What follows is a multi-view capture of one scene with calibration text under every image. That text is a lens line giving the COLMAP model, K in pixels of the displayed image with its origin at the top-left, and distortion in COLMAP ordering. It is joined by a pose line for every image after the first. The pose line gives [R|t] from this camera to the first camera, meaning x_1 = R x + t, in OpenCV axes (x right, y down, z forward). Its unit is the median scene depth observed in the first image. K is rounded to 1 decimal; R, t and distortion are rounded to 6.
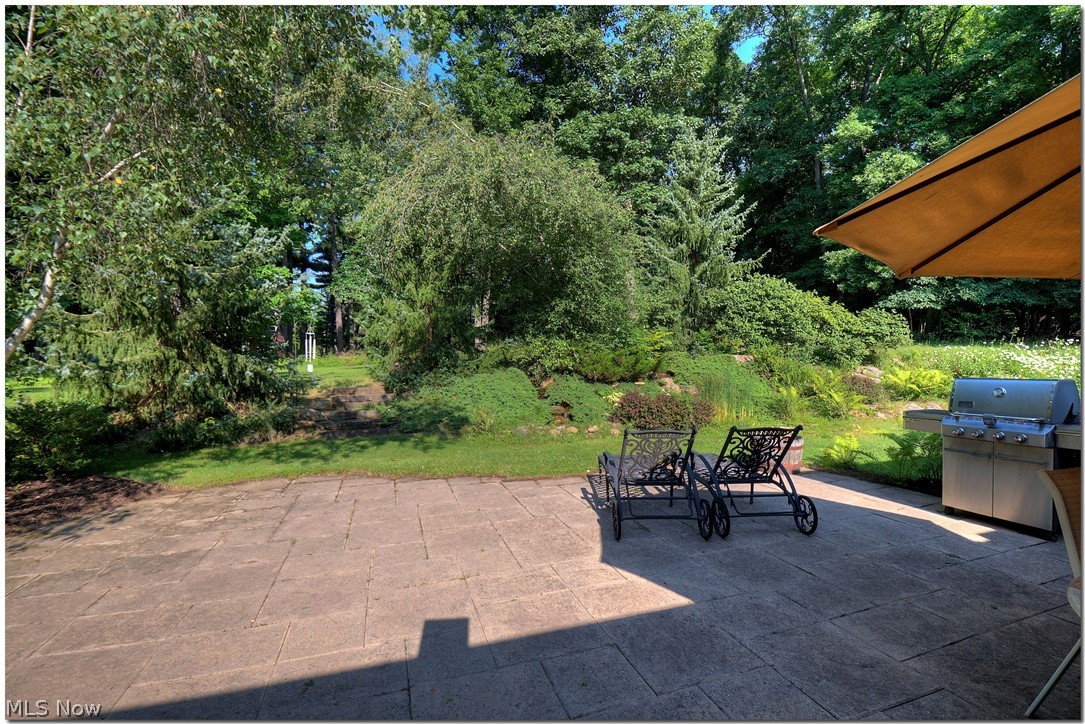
lens RADIAL K [[462.9, 0, 560.3], [0, 462.9, 386.4], [0, 0, 1]] dist [0.000114, -0.016871]
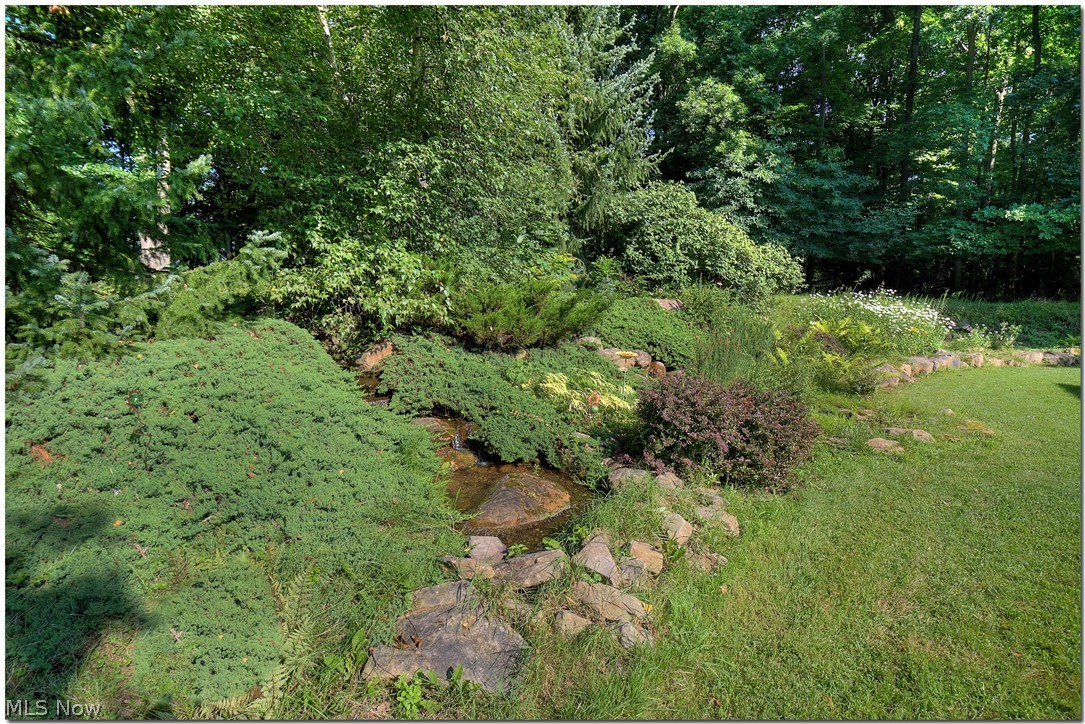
lens RADIAL K [[462.9, 0, 560.3], [0, 462.9, 386.4], [0, 0, 1]] dist [0.000114, -0.016871]
pose [[0.861285, -0.071862, 0.503015, -0.095593], [0.014077, 0.992943, 0.117751, -0.026538], [-0.507927, -0.094337, 0.856219, 0.558301]]
